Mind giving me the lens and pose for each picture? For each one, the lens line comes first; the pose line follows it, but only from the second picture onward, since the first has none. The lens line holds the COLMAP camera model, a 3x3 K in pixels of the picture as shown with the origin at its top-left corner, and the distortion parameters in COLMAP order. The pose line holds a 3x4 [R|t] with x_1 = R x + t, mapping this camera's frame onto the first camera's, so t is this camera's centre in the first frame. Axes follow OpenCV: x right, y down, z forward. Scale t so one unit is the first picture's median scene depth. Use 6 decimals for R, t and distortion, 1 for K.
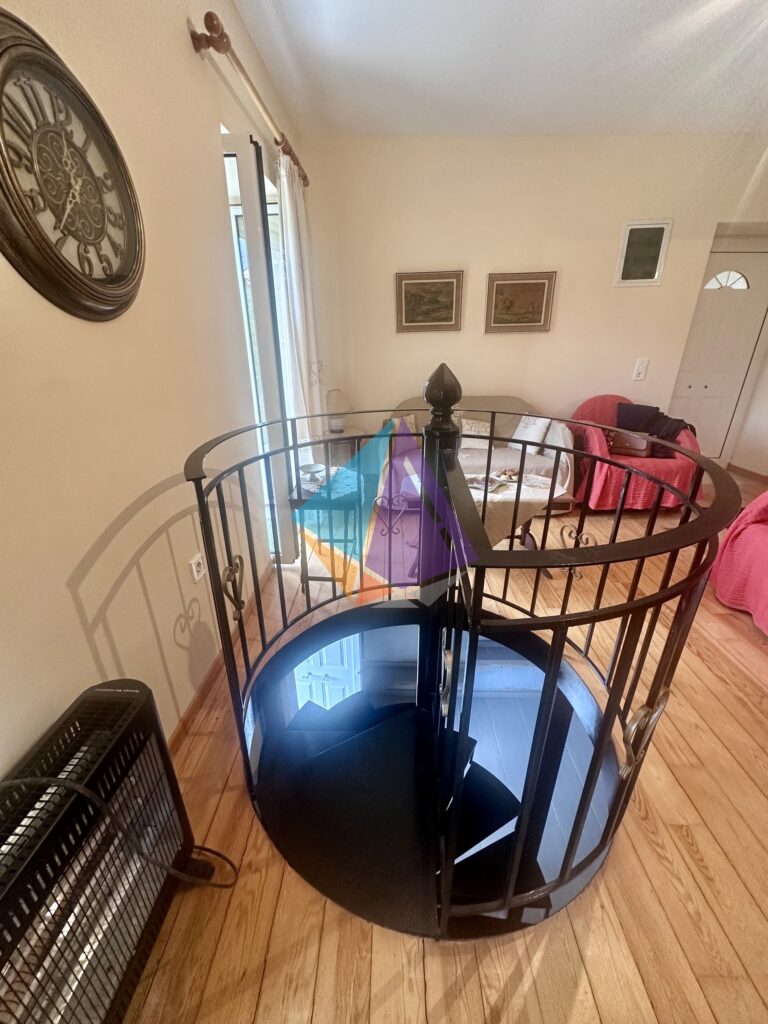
lens RADIAL K [[410.0, 0, 385.6], [0, 410.0, 507.1], [0, 0, 1]] dist [-0.000480, -0.000106]
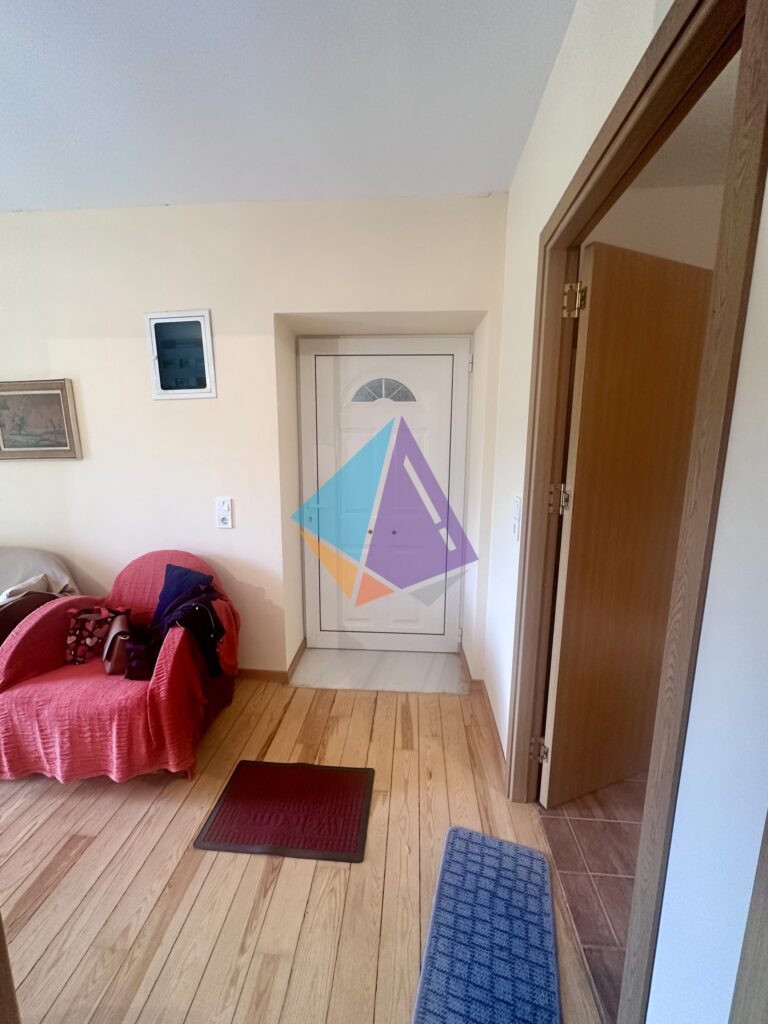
lens RADIAL K [[410.0, 0, 385.6], [0, 410.0, 507.1], [0, 0, 1]] dist [-0.000480, -0.000106]
pose [[0.998208, 0.016824, -0.057434, 0.986754], [-0.029594, 0.972892, -0.229360, -0.215977], [0.052018, 0.230649, 0.971646, 0.394450]]
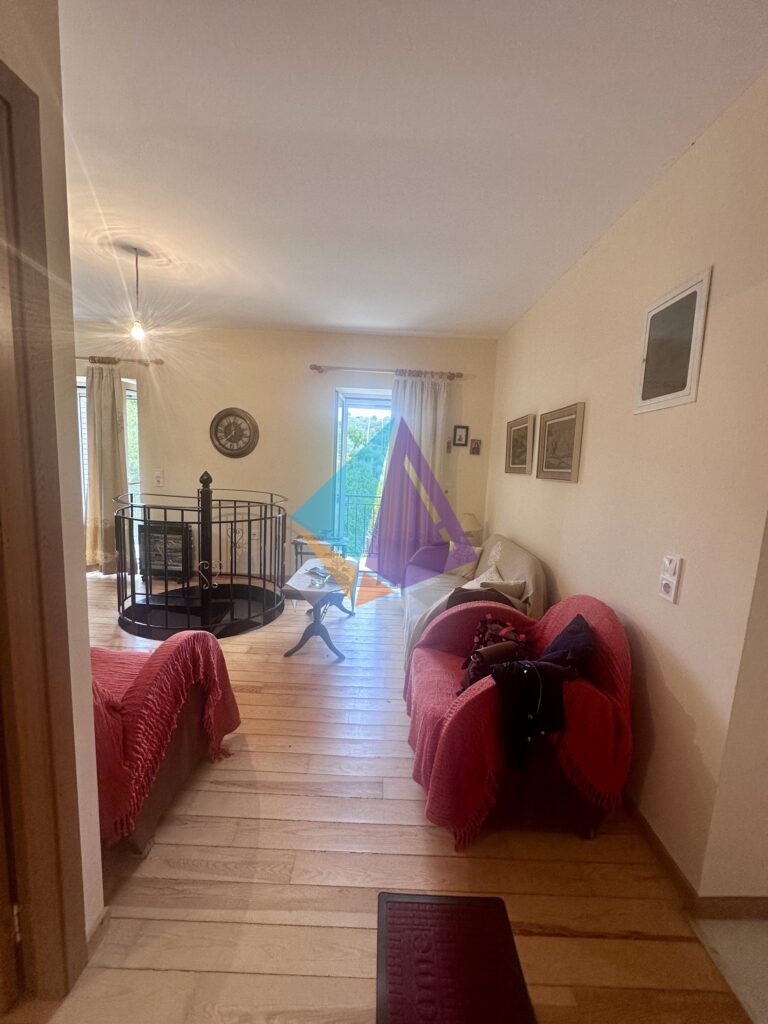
lens RADIAL K [[410.0, 0, 385.6], [0, 410.0, 507.1], [0, 0, 1]] dist [-0.000480, -0.000106]
pose [[0.013039, 0.130164, -0.991407, 1.112990], [-0.422429, 0.899384, 0.112526, -0.348118], [0.906302, 0.417332, 0.066713, 0.716958]]
